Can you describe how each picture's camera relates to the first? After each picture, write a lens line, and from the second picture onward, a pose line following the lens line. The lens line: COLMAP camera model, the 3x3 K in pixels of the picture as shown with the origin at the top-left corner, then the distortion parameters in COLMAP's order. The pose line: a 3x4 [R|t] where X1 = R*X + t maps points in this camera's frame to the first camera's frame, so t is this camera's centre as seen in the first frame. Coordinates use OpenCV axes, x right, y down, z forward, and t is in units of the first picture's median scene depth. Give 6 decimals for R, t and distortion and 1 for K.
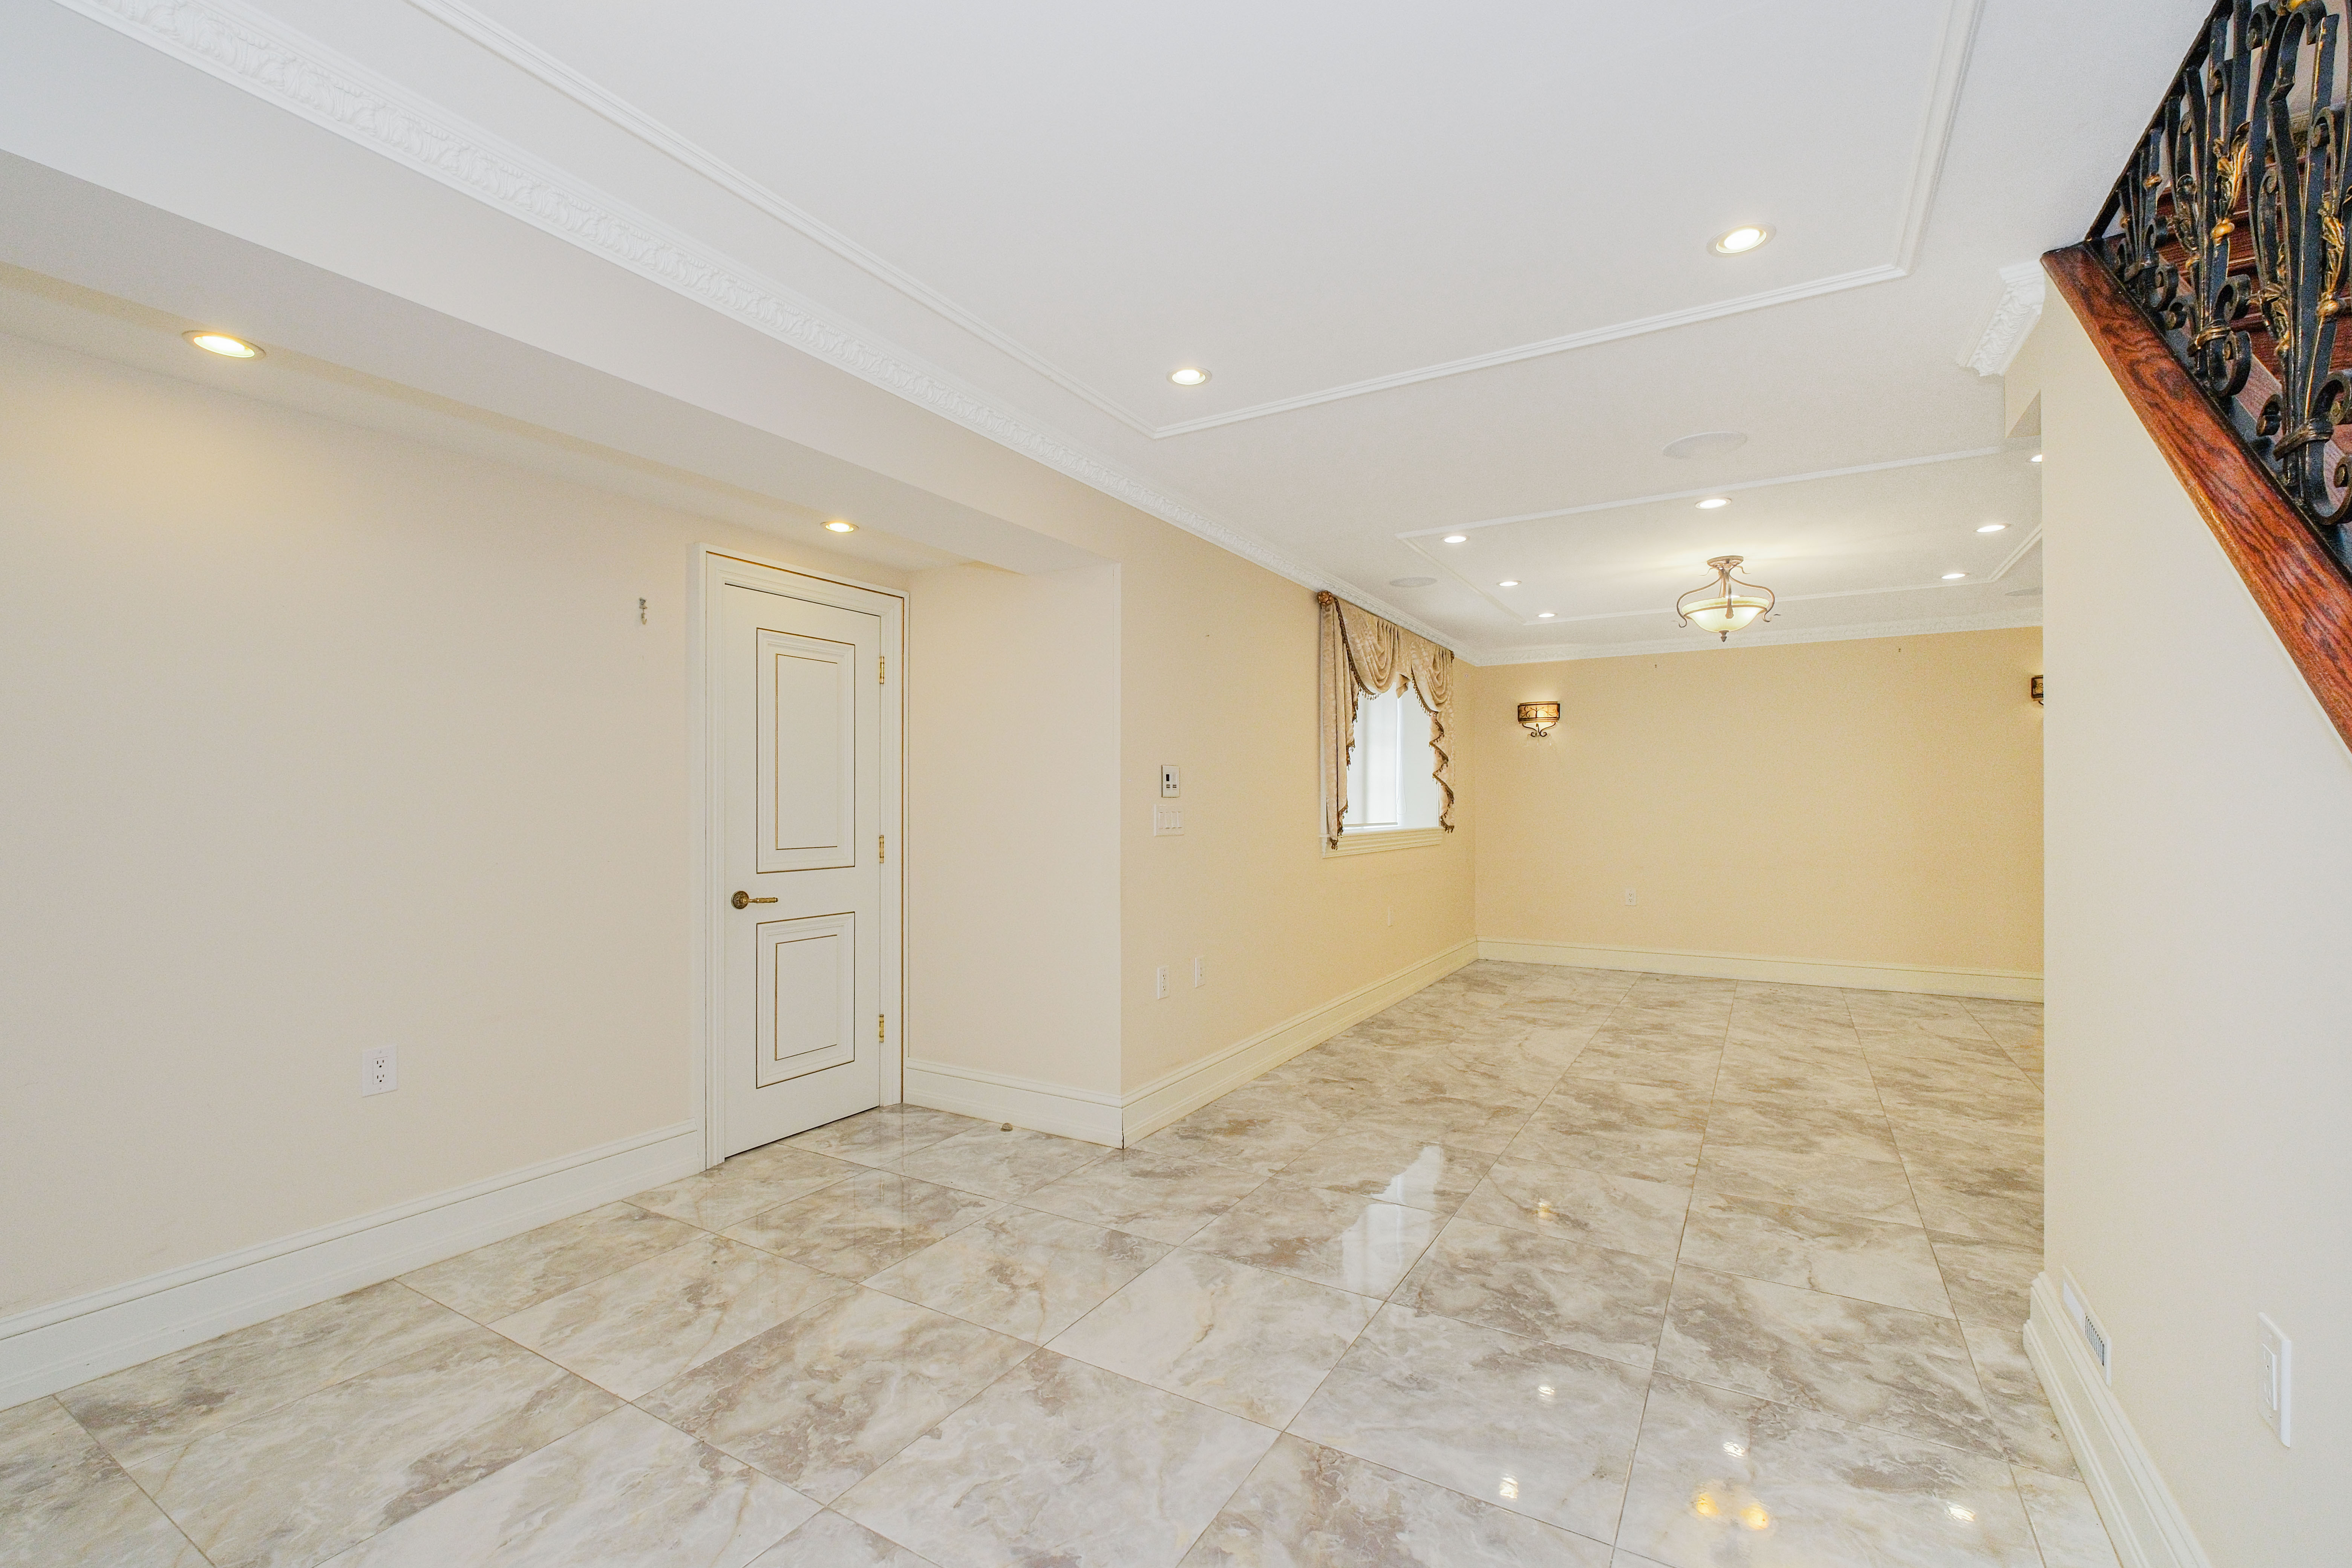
lens RADIAL K [[1005.6, 0, 1164.5], [0, 1005.6, 813.3], [0, 0, 1]] dist [0.002233, 0.000011]
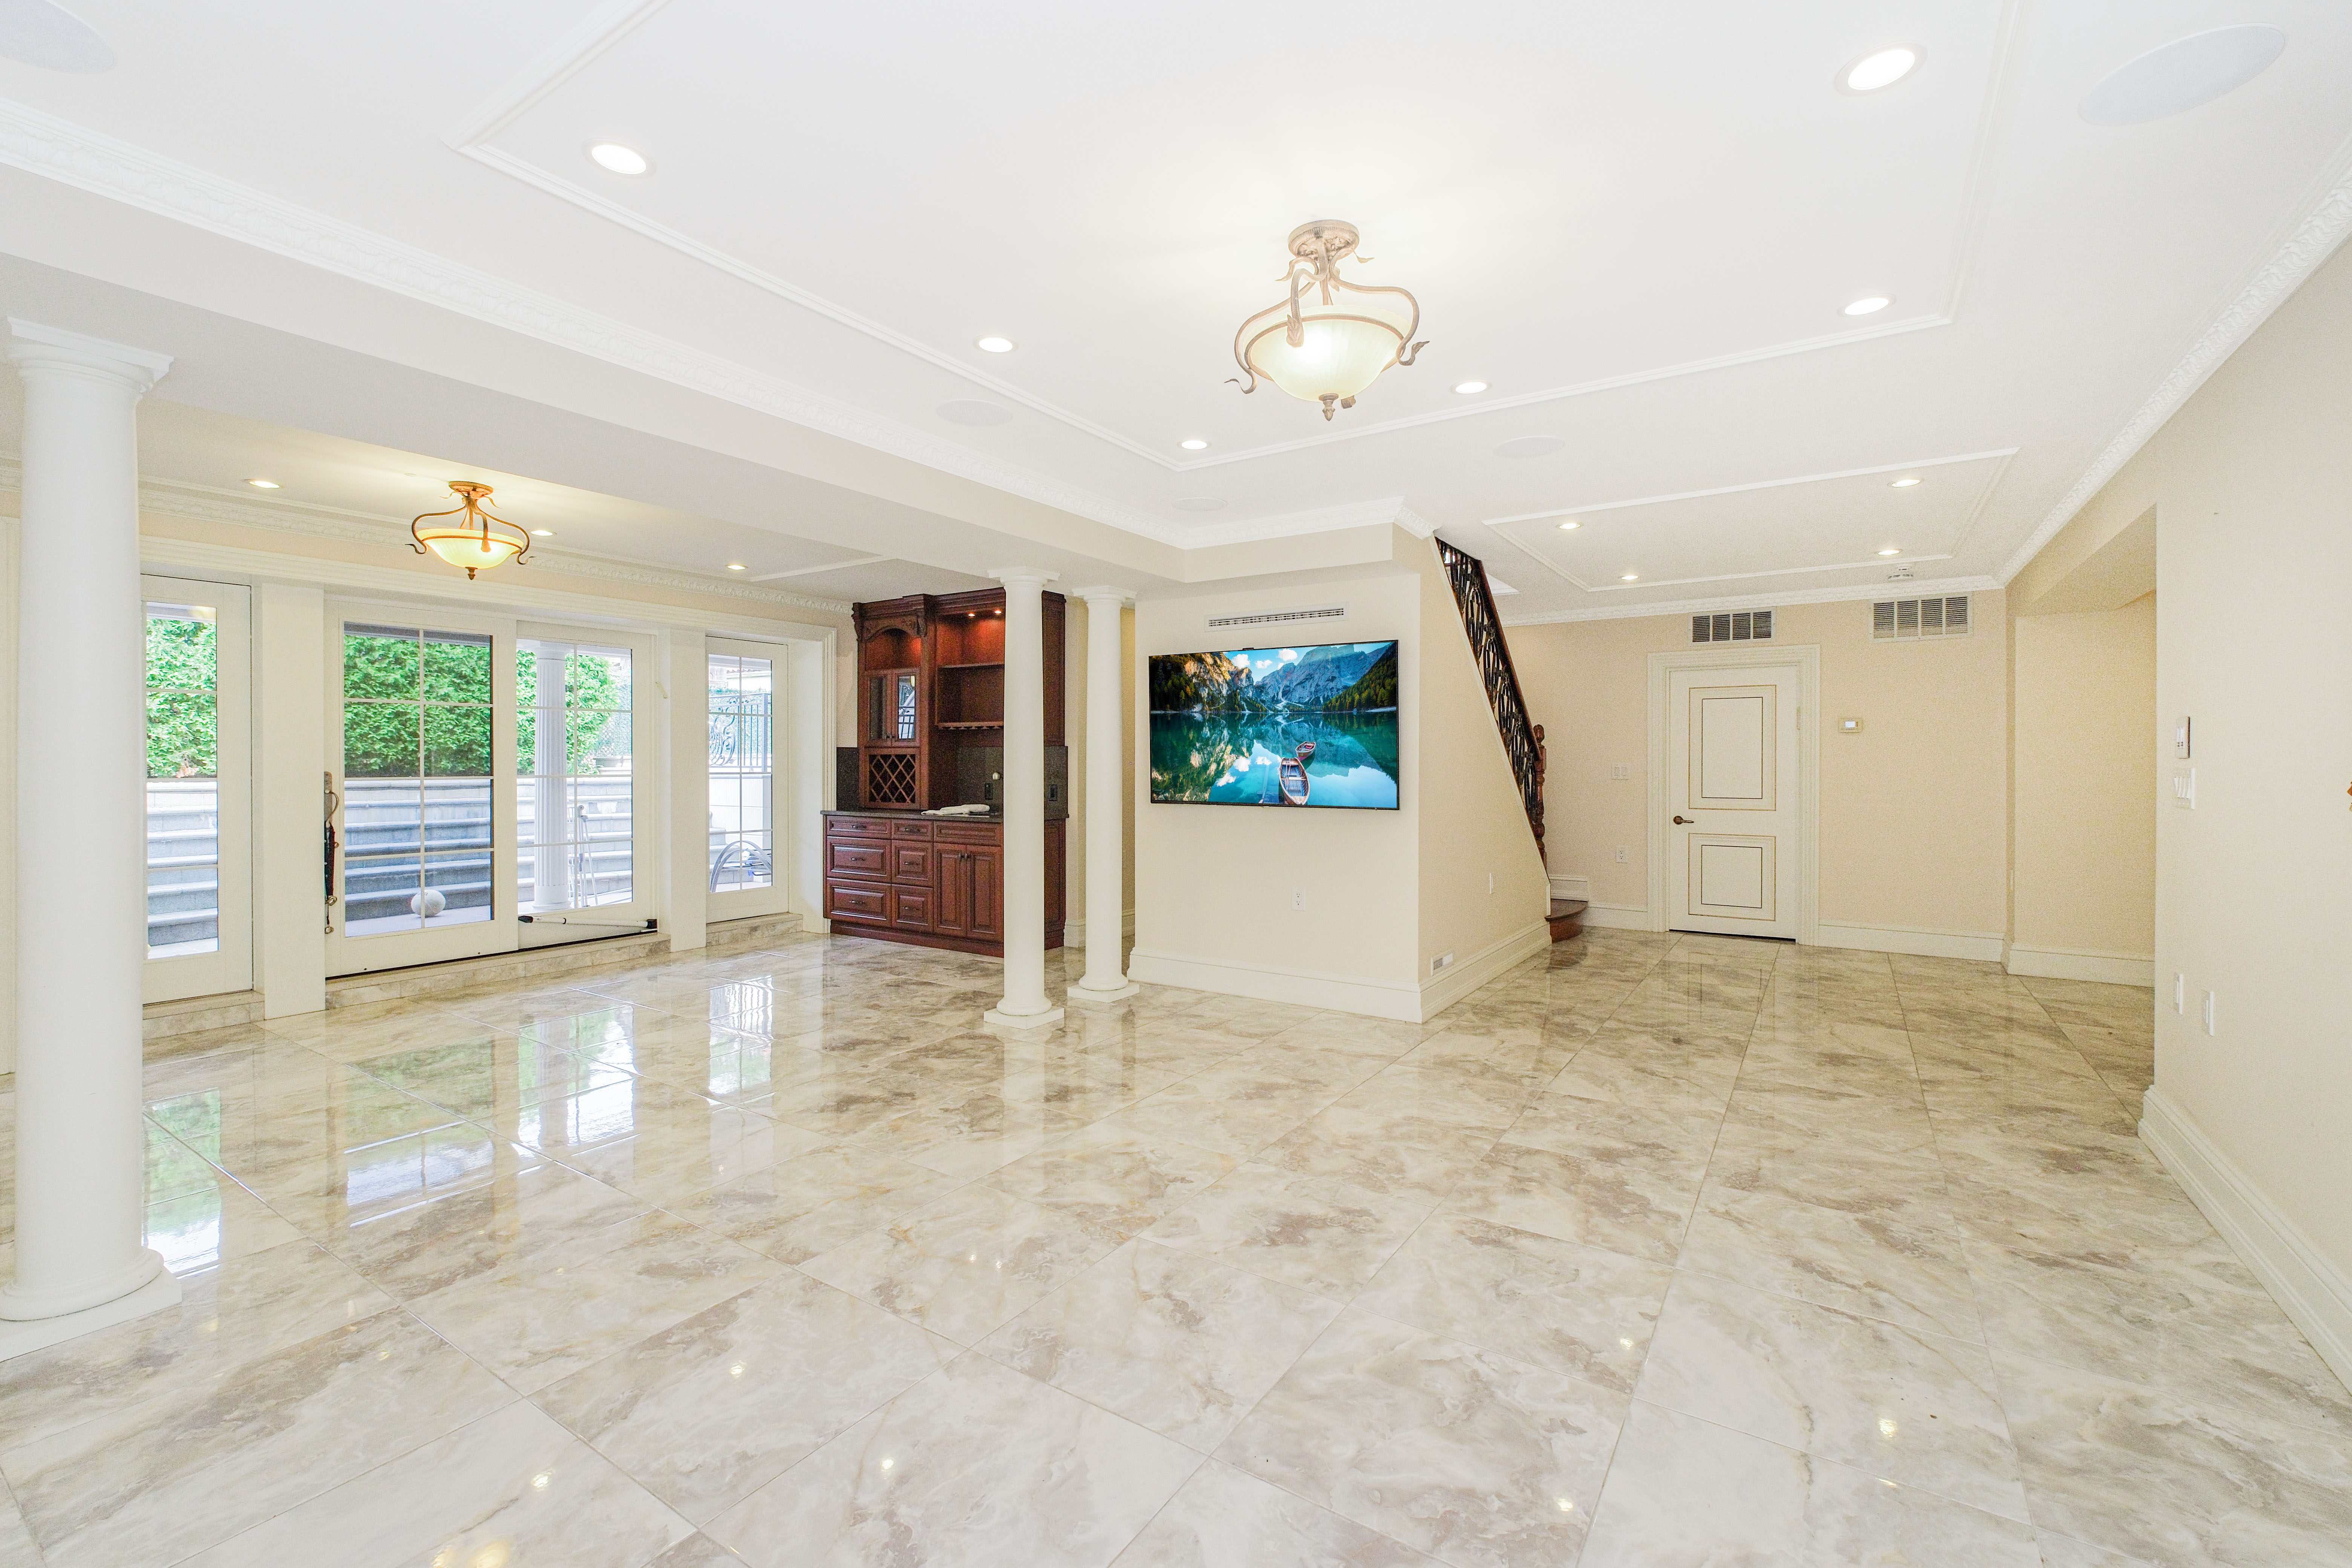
lens RADIAL K [[1005.6, 0, 1170.1], [0, 1005.6, 761.4], [0, 0, 1]] dist [0.002233, 0.000011]
pose [[-0.999199, -0.000171, 0.040011, 0.760532], [0.000159, 0.999966, 0.008253, -0.019948], [-0.040011, 0.008253, -0.999165, 1.824792]]
